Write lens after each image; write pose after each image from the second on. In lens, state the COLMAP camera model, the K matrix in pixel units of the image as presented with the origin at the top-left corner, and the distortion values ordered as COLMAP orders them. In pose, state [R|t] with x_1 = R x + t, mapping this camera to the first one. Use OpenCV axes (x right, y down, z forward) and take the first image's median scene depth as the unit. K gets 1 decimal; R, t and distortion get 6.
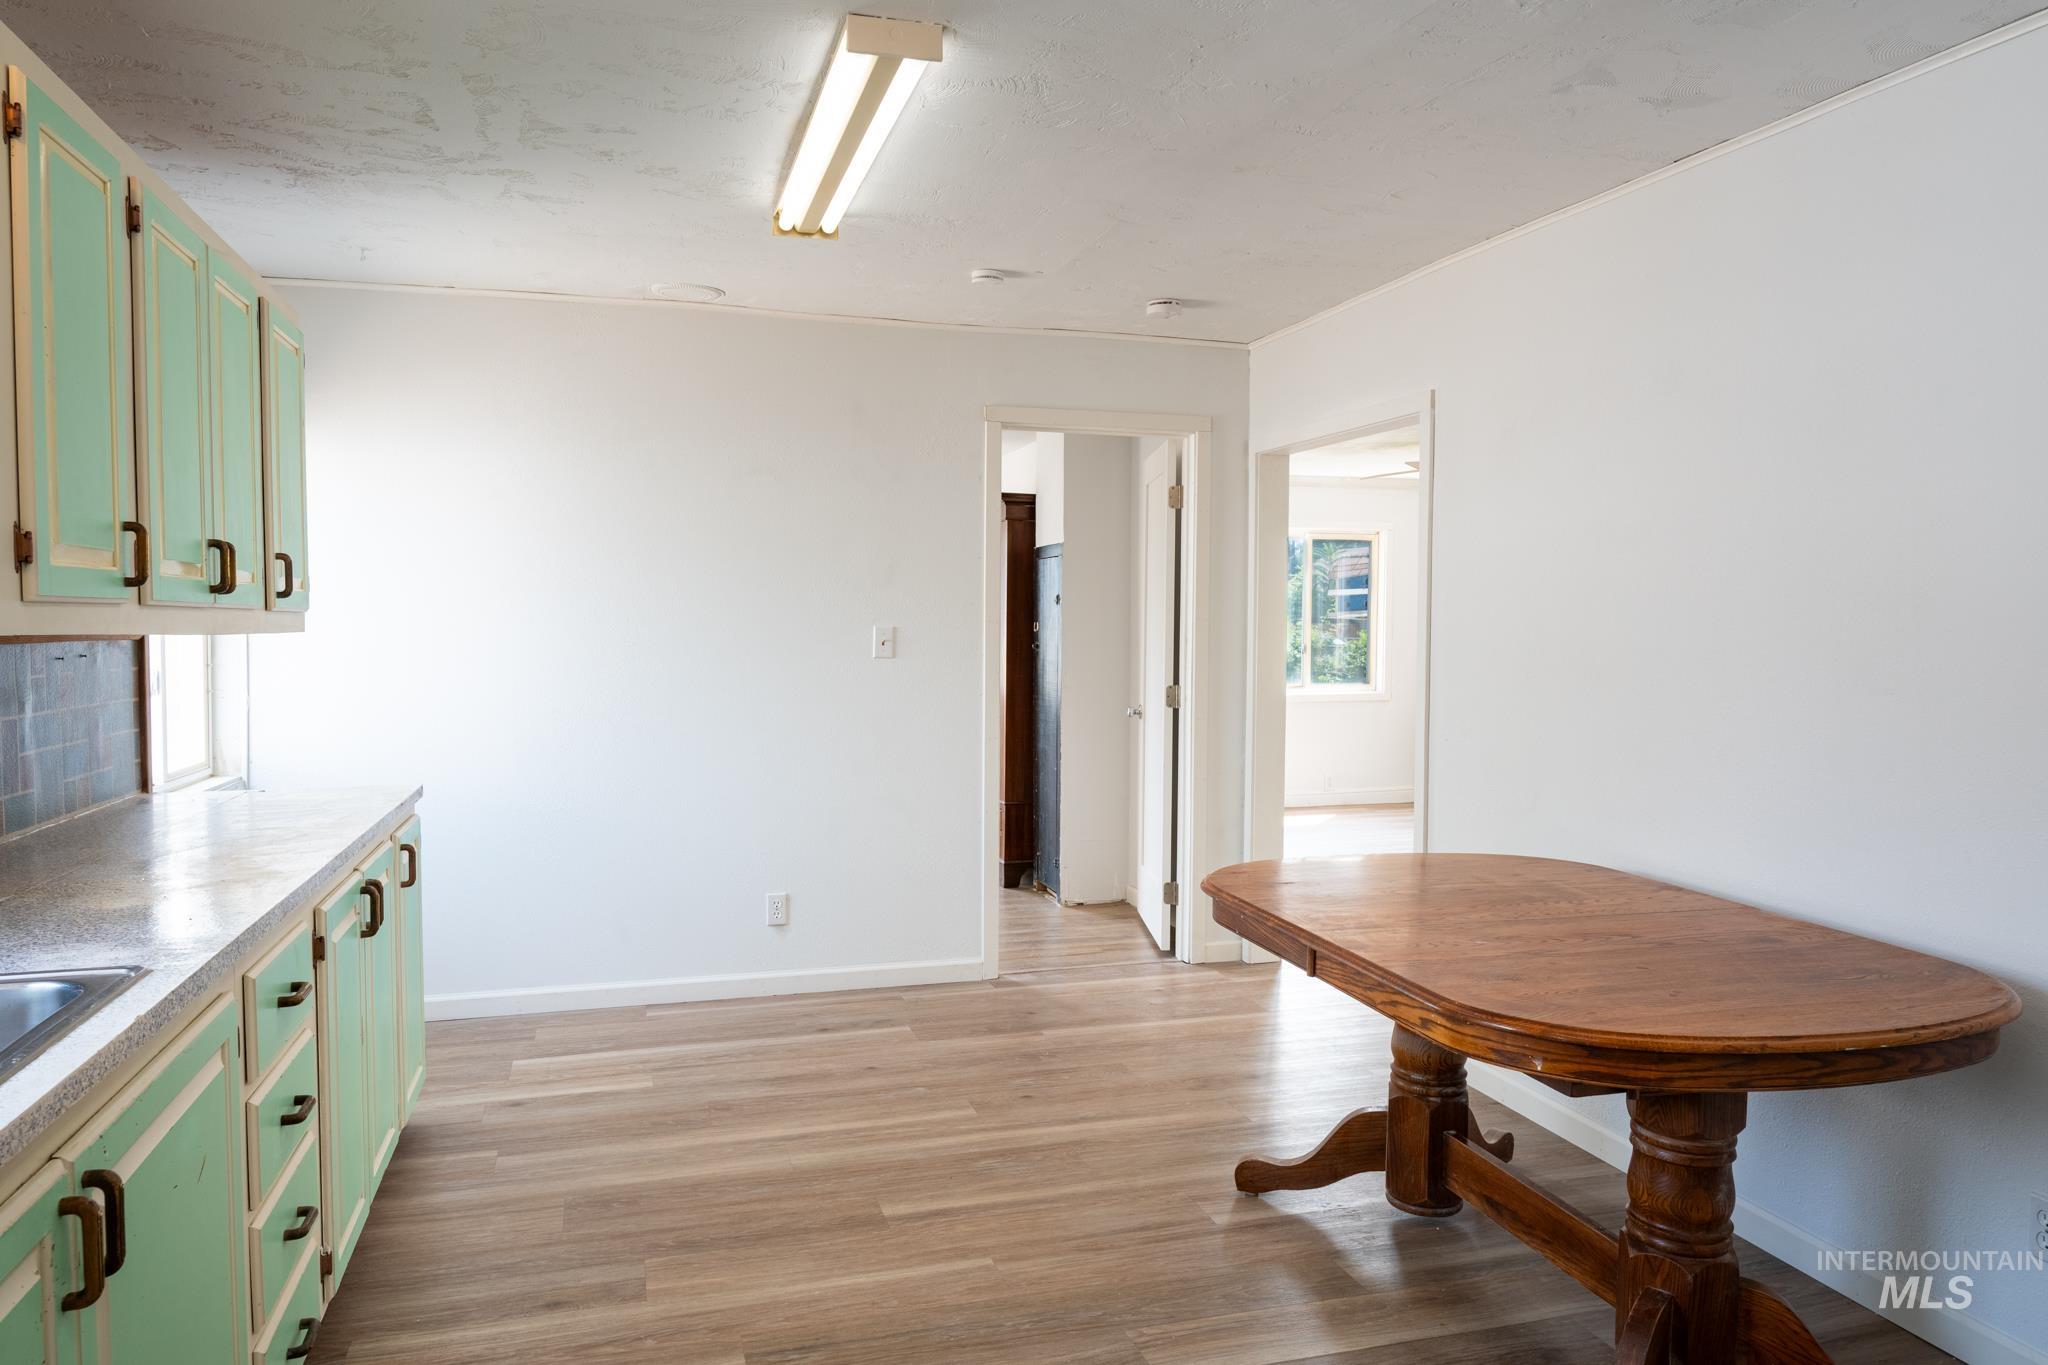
lens RADIAL K [[1355.2, 0, 1004.7], [0, 1355.2, 677.9], [0, 0, 1]] dist [-0.007648, 0.001535]
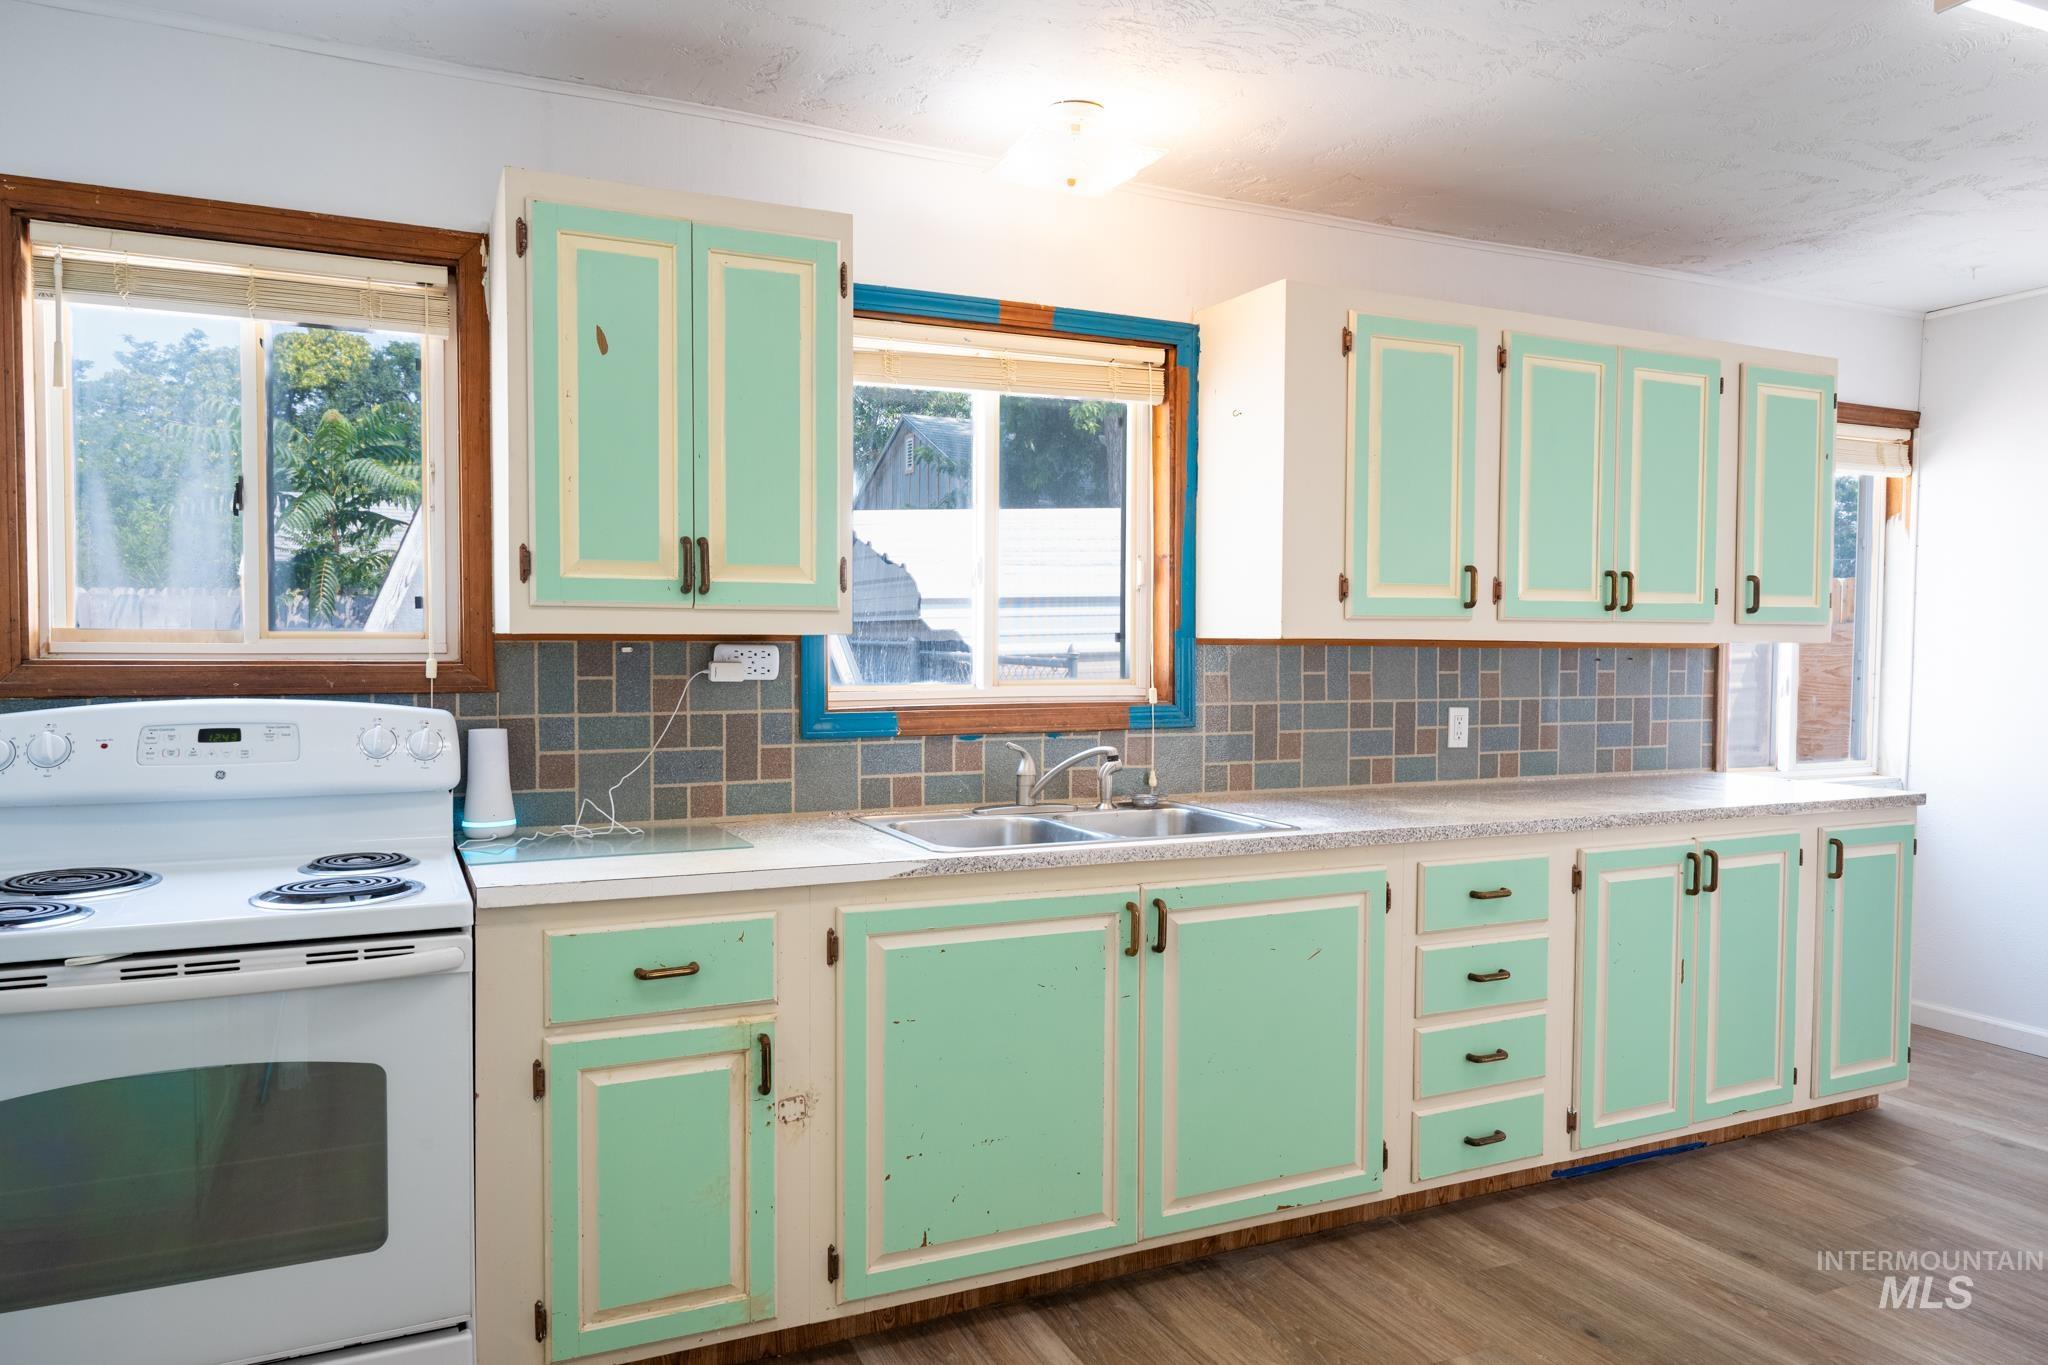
lens RADIAL K [[1355.2, 0, 1027.1], [0, 1355.2, 670.7], [0, 0, 1]] dist [-0.007648, 0.001535]
pose [[0.151265, 0.025099, -0.988175, 0.559068], [-0.043867, 0.998863, 0.018656, -0.003394], [0.987519, 0.040526, 0.152194, 0.205235]]
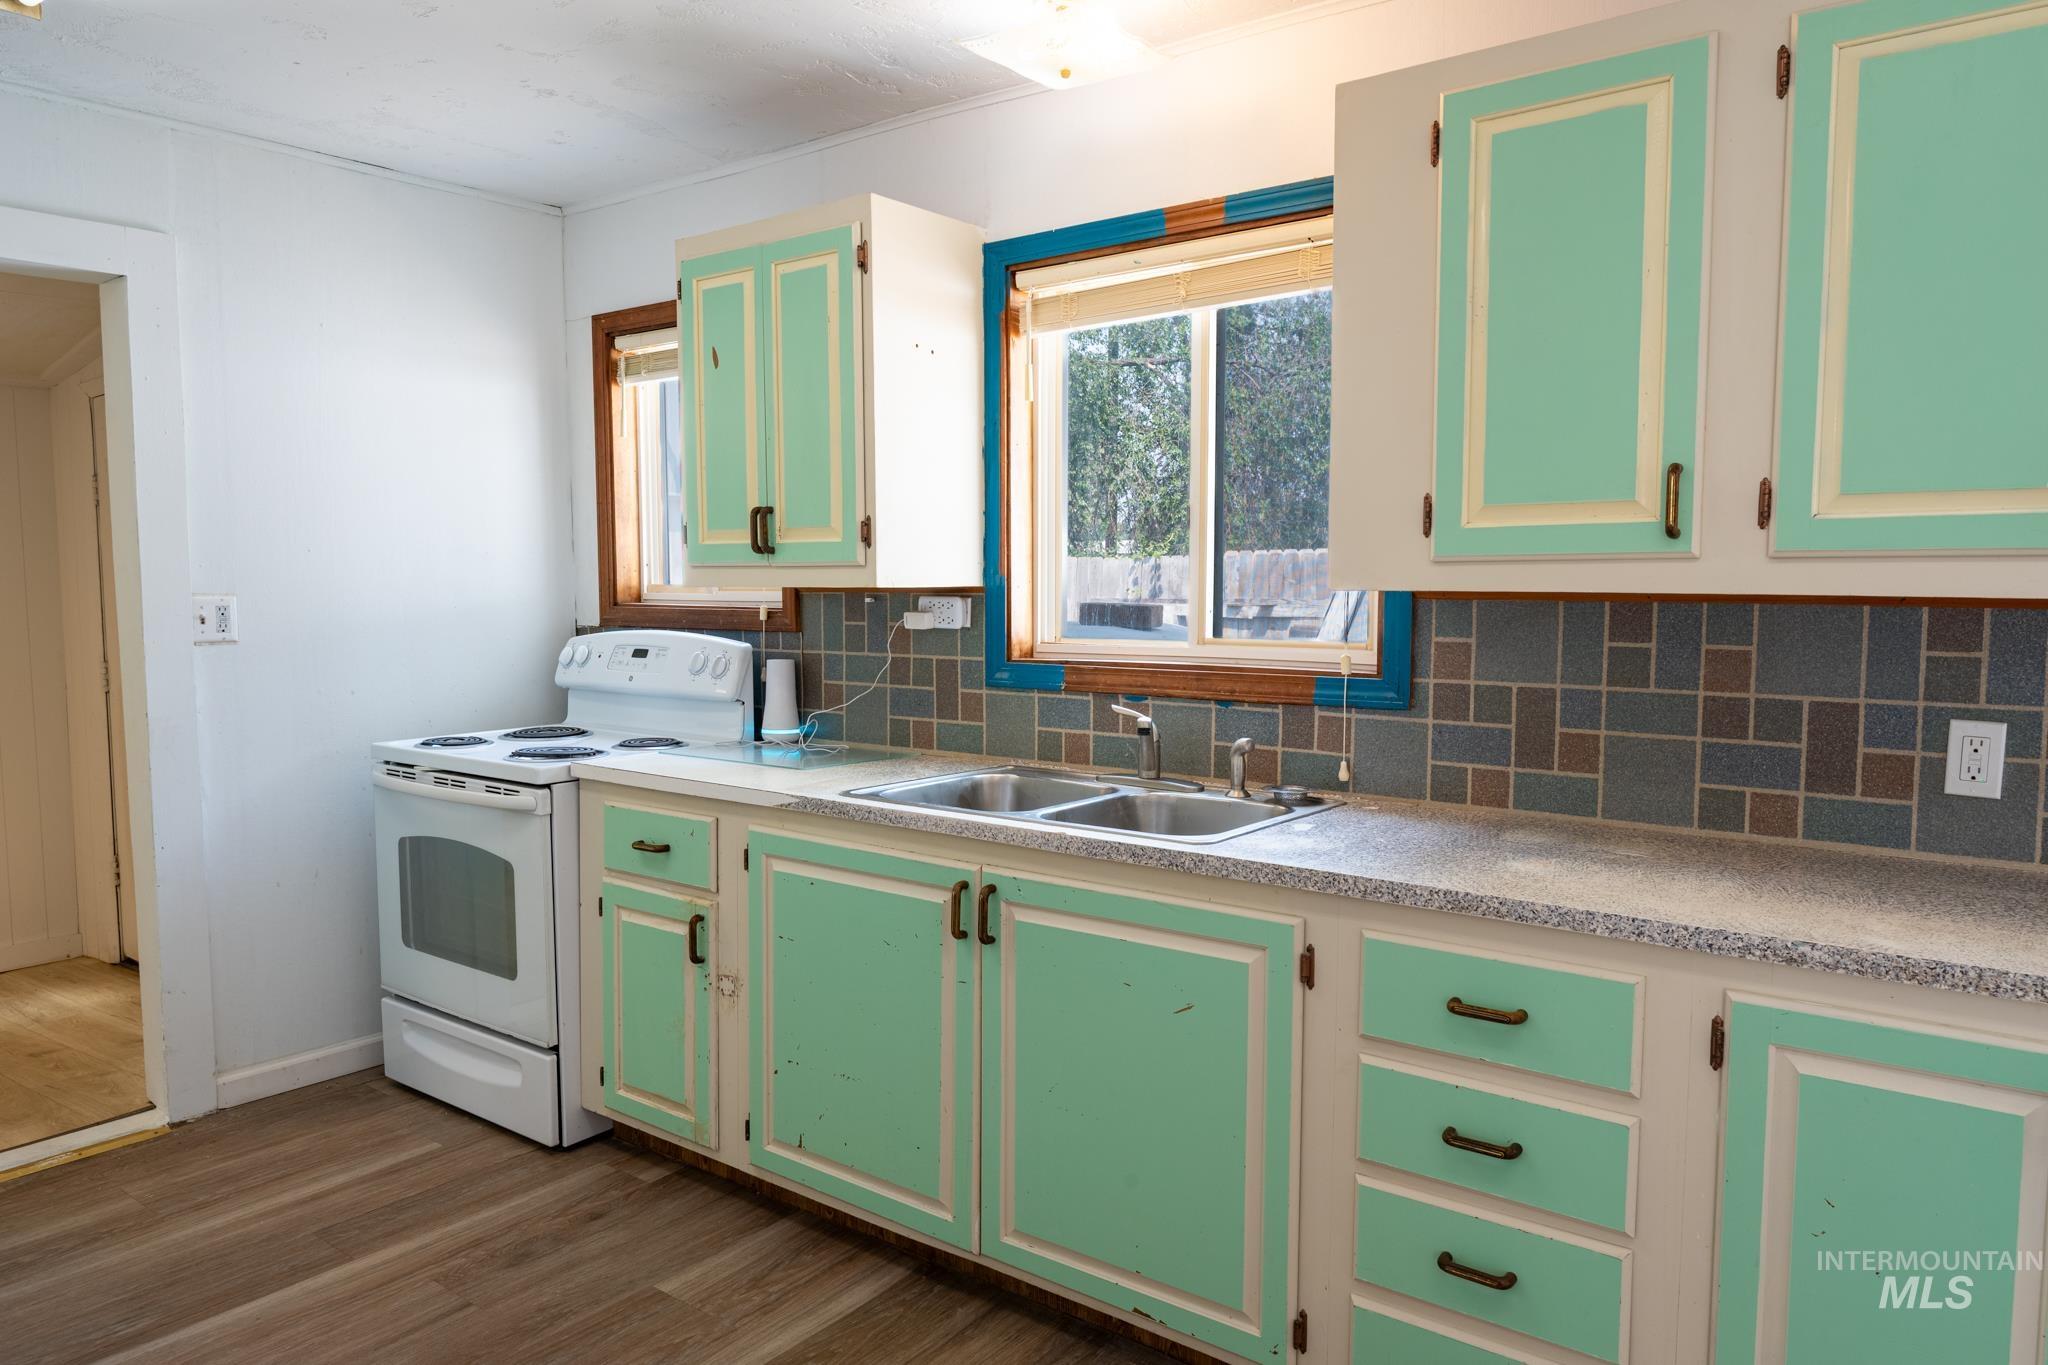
lens RADIAL K [[1355.2, 0, 998.2], [0, 1355.2, 668.8], [0, 0, 1]] dist [-0.007648, 0.001535]
pose [[-0.811845, 0.036341, -0.582741, 0.155202], [-0.023914, 0.995154, 0.095376, -0.041188], [0.583383, 0.091366, -0.807041, 1.048580]]
